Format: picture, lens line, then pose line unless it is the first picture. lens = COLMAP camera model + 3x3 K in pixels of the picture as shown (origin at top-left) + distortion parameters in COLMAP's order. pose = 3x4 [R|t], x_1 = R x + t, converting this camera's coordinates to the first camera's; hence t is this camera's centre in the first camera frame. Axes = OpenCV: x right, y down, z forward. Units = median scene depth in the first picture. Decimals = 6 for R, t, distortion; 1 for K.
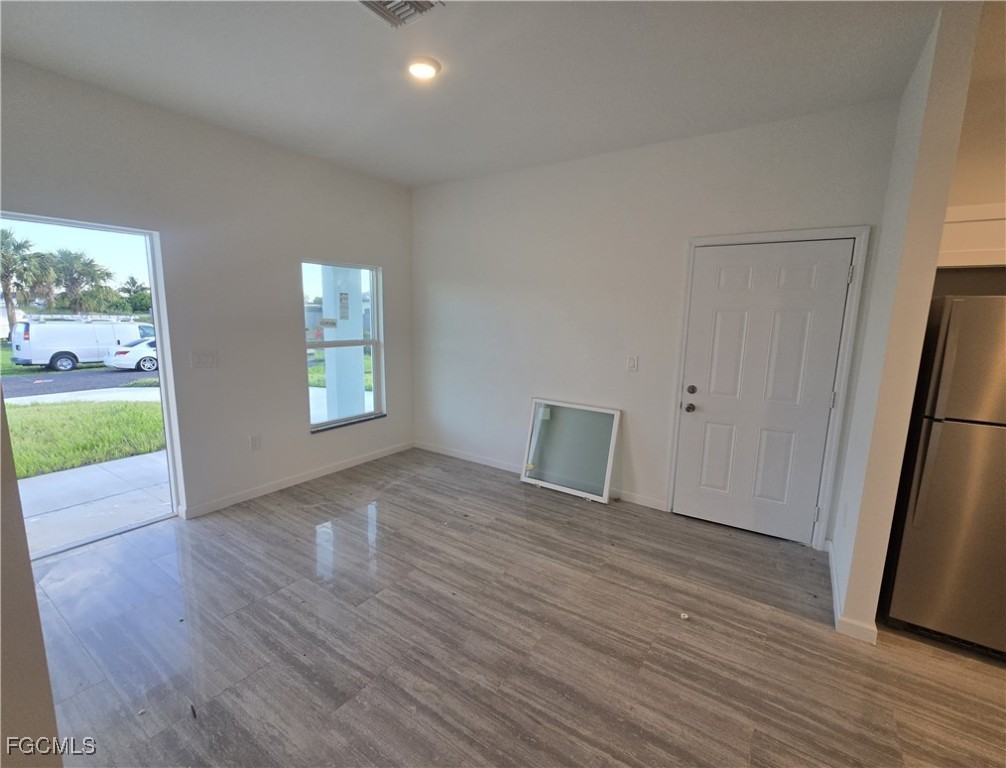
lens RADIAL K [[449.0, 0, 499.2], [0, 449.0, 387.6], [0, 0, 1]] dist [0.000946, 0.000770]
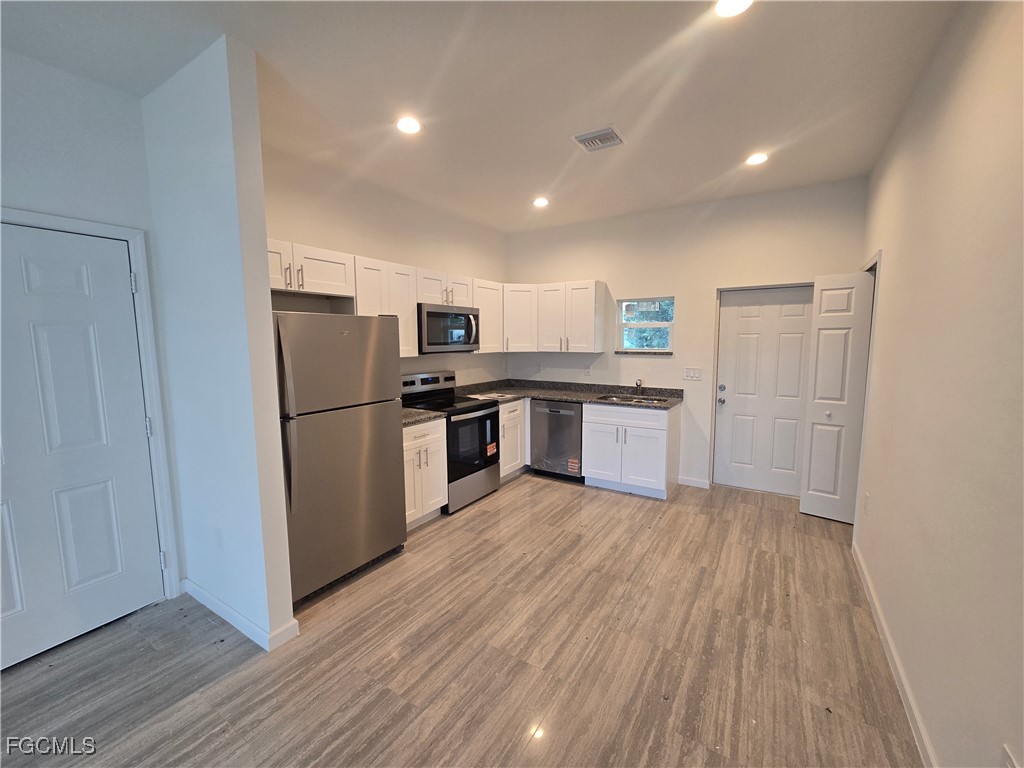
lens RADIAL K [[419.2, 0, 517.0], [0, 419.2, 384.9], [0, 0, 1]] dist [0.001007, 0.001208]
pose [[-0.038541, -0.130949, 0.990640, -0.079167], [0.169544, 0.976145, 0.135629, -0.045268], [-0.984769, 0.173185, -0.015420, 0.333110]]
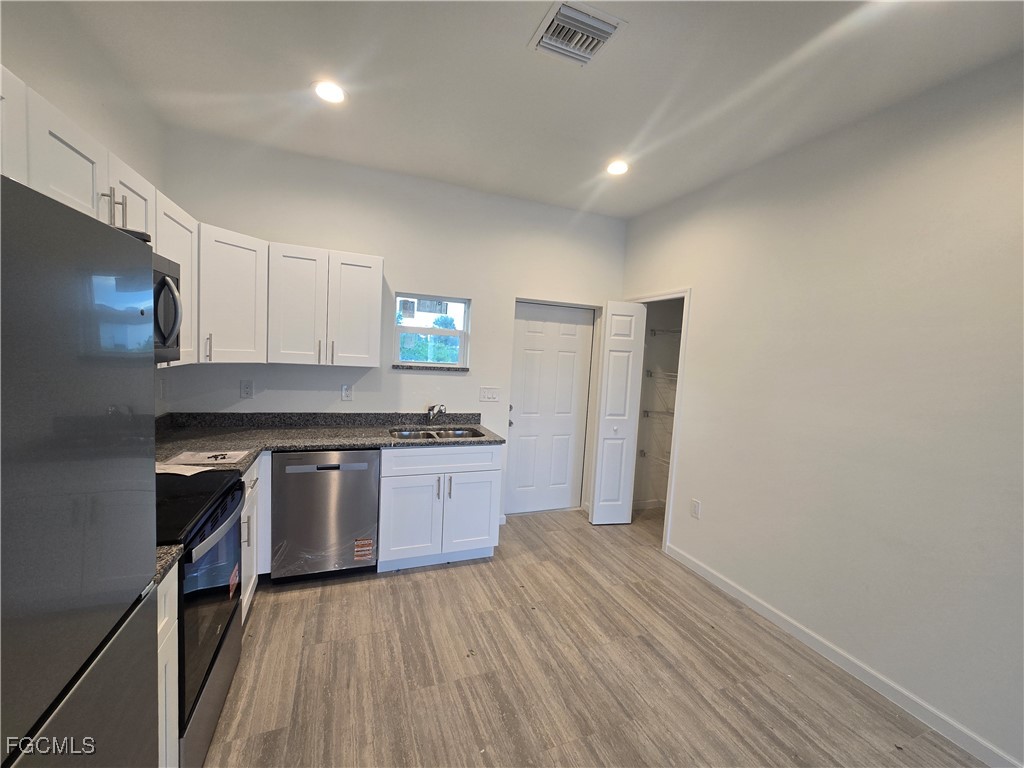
lens RADIAL K [[419.2, 0, 517.0], [0, 419.2, 384.9], [0, 0, 1]] dist [0.001007, 0.001208]
pose [[-0.831278, -0.110766, 0.544708, 0.682407], [0.018410, 0.973920, 0.226142, -0.089674], [-0.555551, 0.198015, -0.807560, 0.680905]]
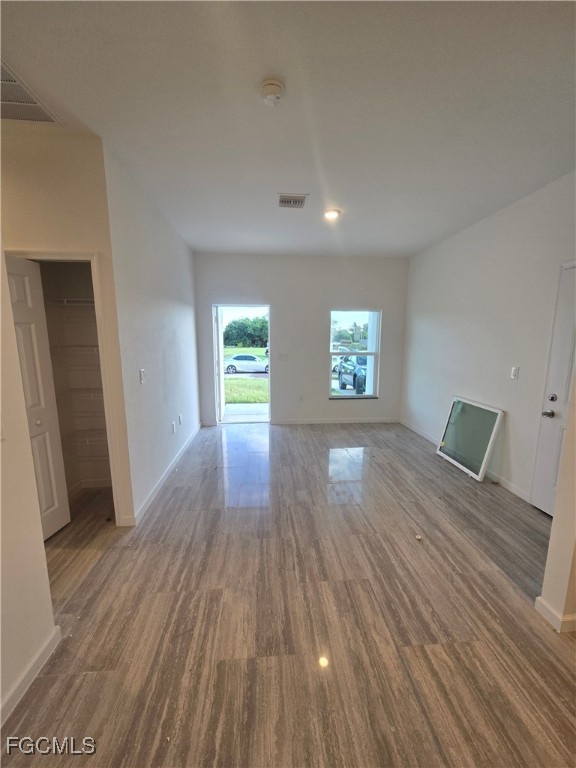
lens RADIAL K [[315.3, 0, 288.2], [0, 315.3, 387.4], [0, 0, 1]] dist [-0.000808, -0.000278]
pose [[0.630652, 0.101975, -0.769337, 0.781766], [-0.117116, 0.992482, 0.035548, 0.035699], [0.767178, 0.067683, 0.637853, -0.006401]]
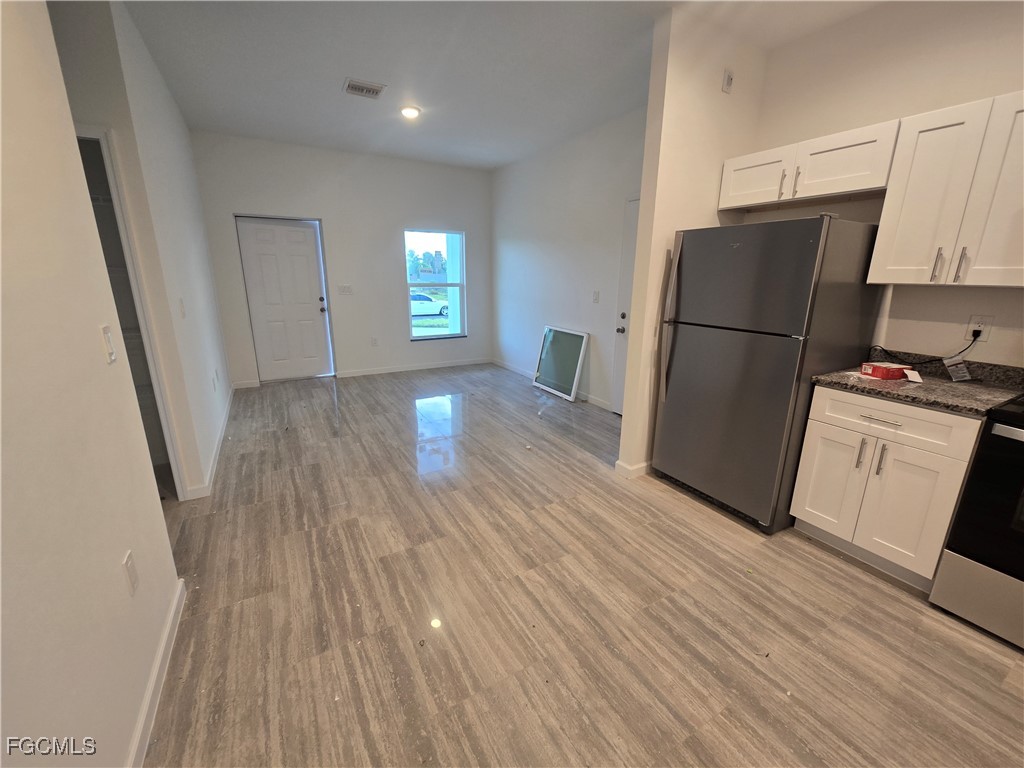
lens RADIAL K [[420.4, 0, 514.9], [0, 420.4, 384.7], [0, 0, 1]] dist [-0.000808, -0.000278]
pose [[0.900488, 0.099368, -0.423376, 0.865868], [-0.062235, 0.992970, 0.100686, 0.126436], [0.430405, -0.064318, 0.900342, -0.304801]]
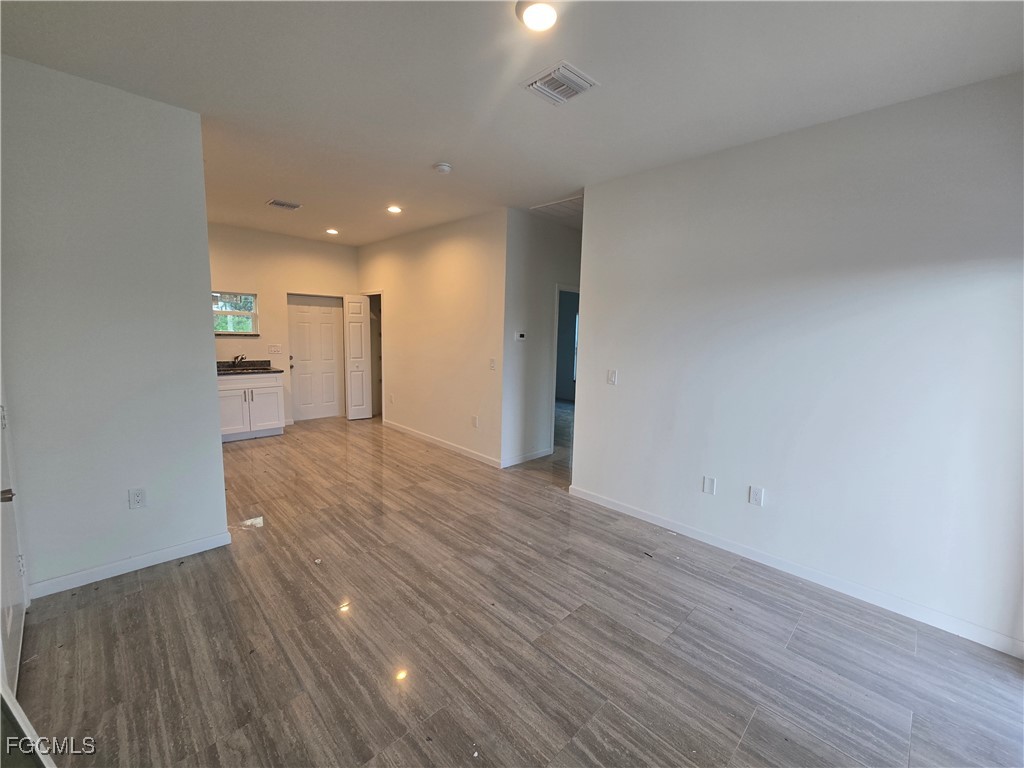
lens RADIAL K [[419.2, 0, 517.0], [0, 419.2, 384.9], [0, 0, 1]] dist [0.001007, 0.001208]
pose [[-0.981148, -0.074069, 0.178498, -0.270176], [-0.018743, 0.955753, 0.293572, -0.278818], [-0.192345, 0.284692, -0.939124, 1.641319]]
